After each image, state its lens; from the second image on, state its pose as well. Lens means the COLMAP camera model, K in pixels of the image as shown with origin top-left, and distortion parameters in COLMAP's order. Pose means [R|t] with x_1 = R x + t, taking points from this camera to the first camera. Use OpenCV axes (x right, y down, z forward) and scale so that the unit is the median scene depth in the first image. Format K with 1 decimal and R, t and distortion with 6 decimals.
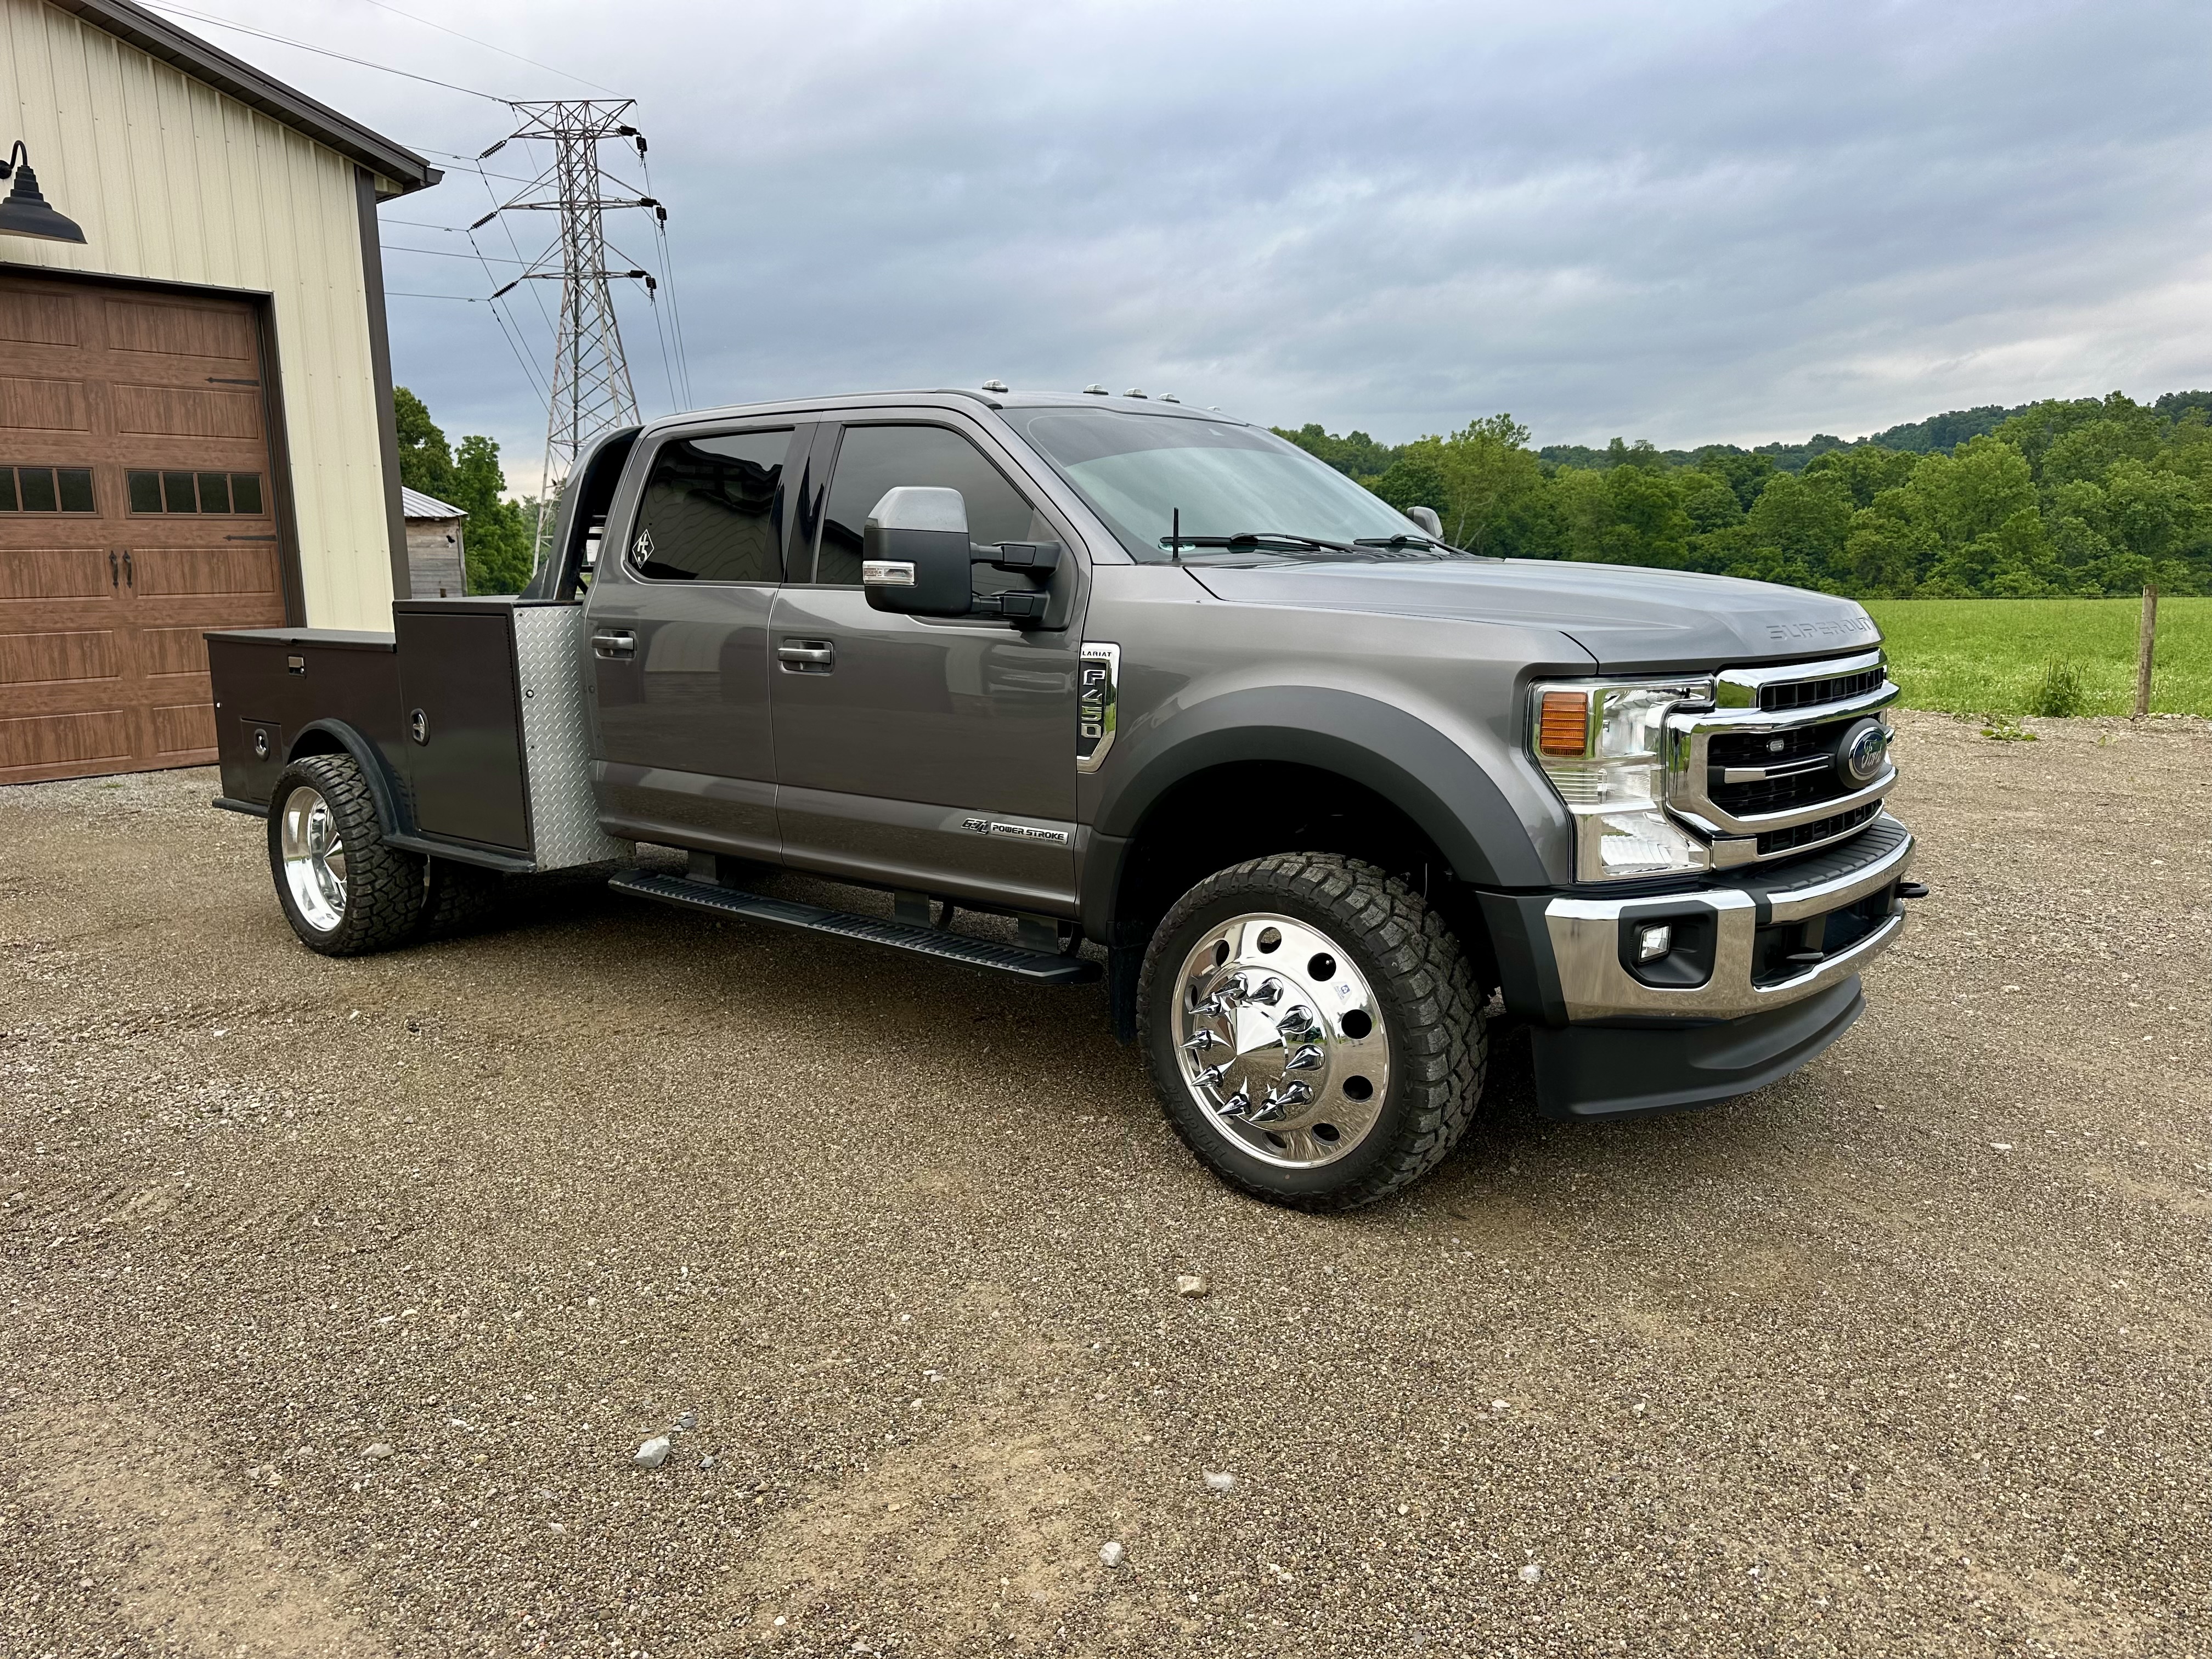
lens RADIAL K [[1538.2, 0, 1097.2], [0, 1538.2, 826.0], [0, 0, 1]] dist [0.010302, -0.022392]
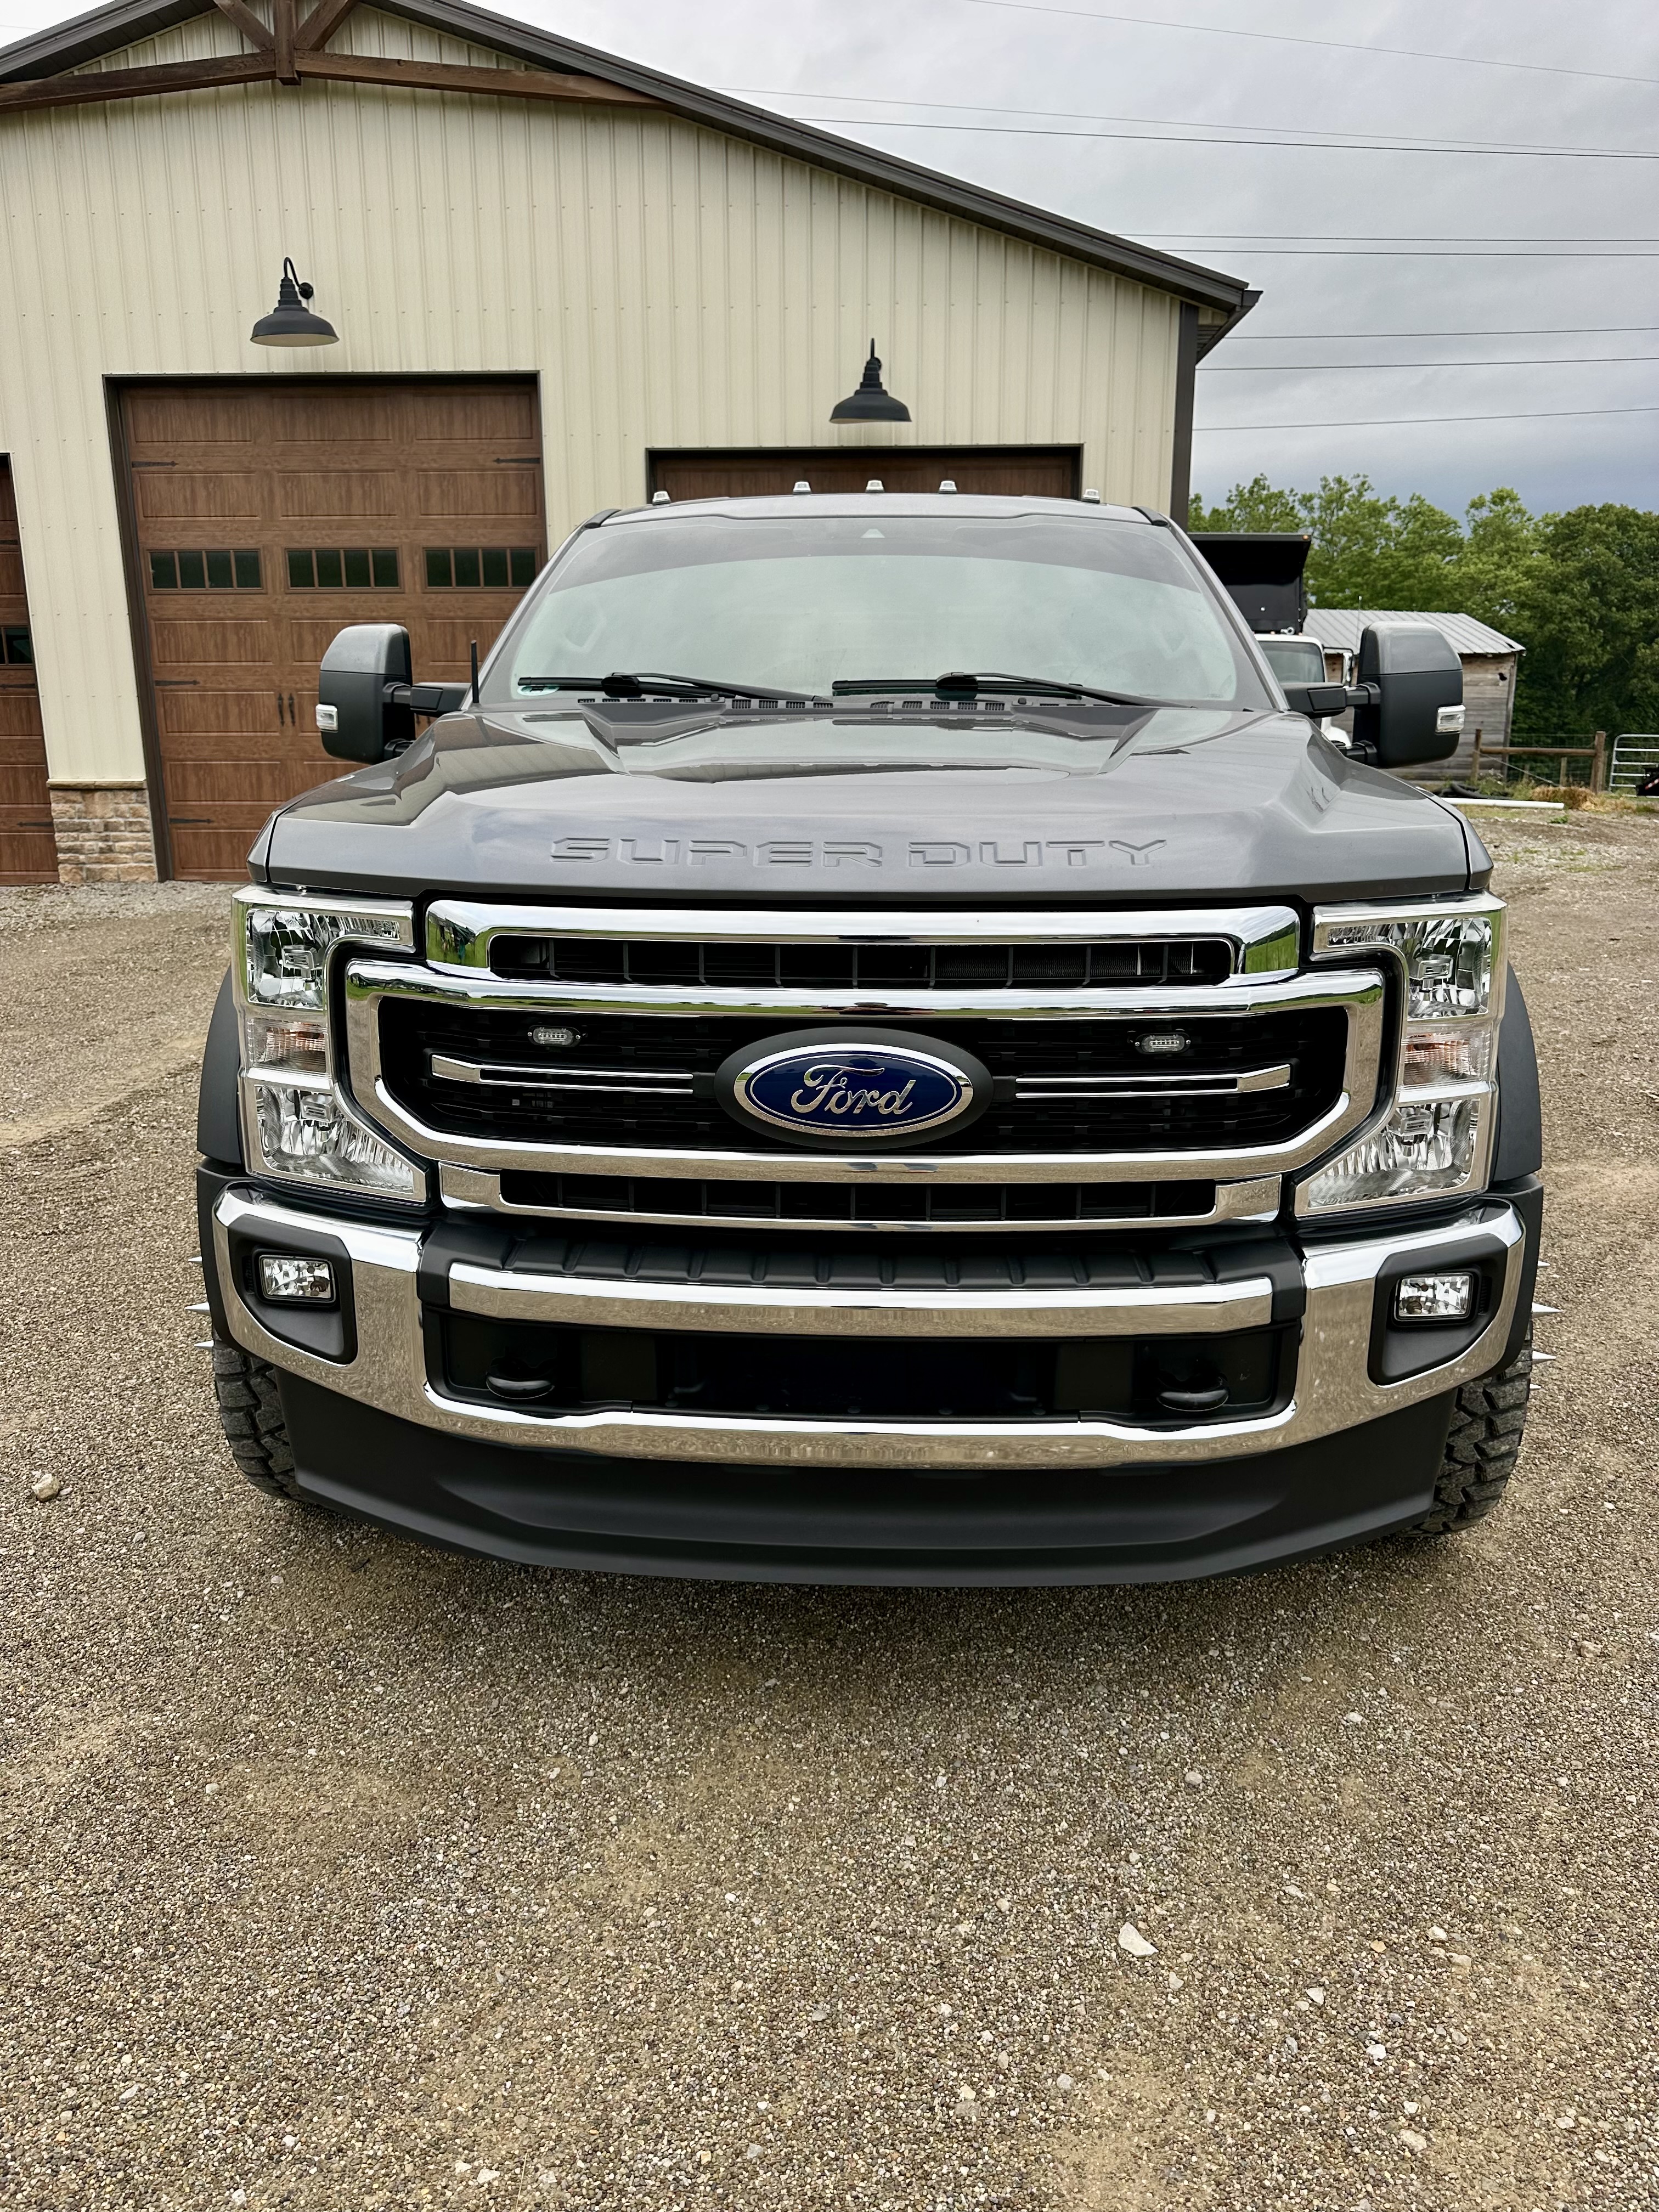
lens RADIAL K [[1538.2, 0, 823.6], [0, 1538.2, 1105.3], [0, 0, 1]] dist [0.010302, -0.022392]
pose [[0.624230, 0.201188, -0.754891, 0.263098], [-0.134525, 0.979520, 0.149814, -0.034904], [0.769571, 0.008033, 0.638510, 0.192581]]
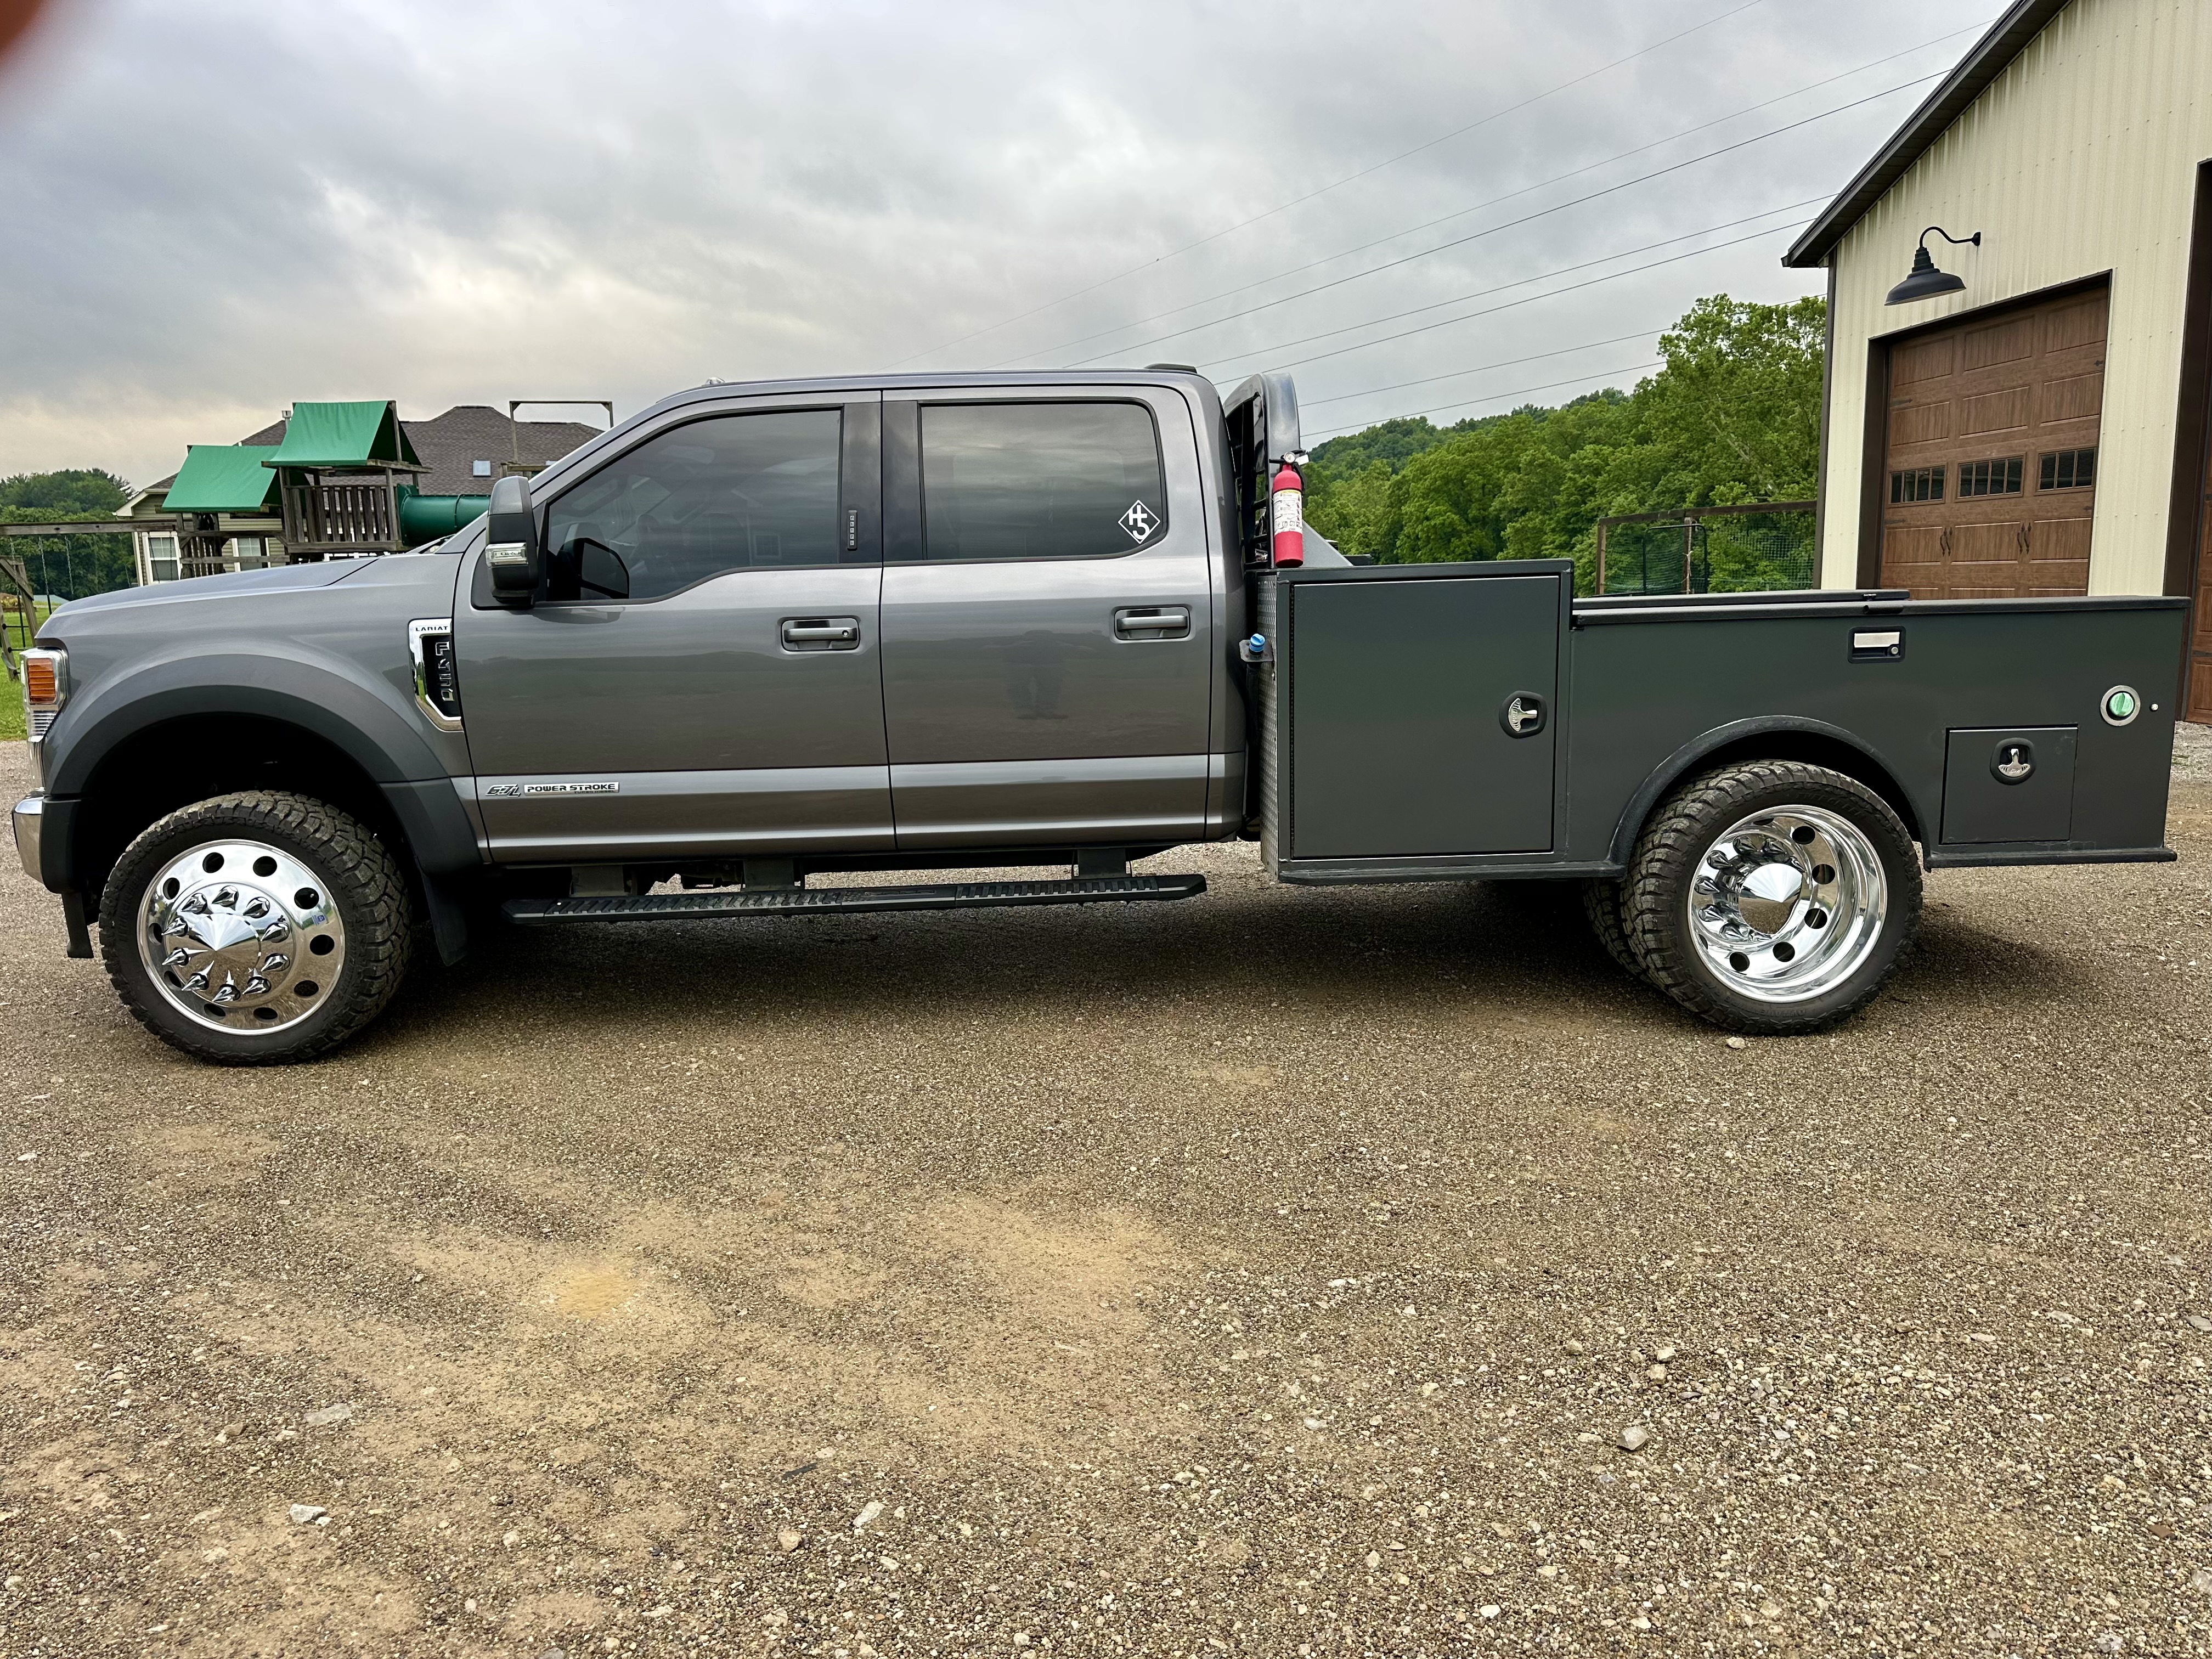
lens RADIAL K [[1538.2, 0, 1097.2], [0, 1538.2, 826.0], [0, 0, 1]] dist [0.010302, -0.022392]
pose [[-0.707315, 0.139058, -0.693087, 0.252530], [-0.080467, 0.958249, 0.274379, -0.119239], [0.702304, 0.249843, -0.666594, 0.773802]]
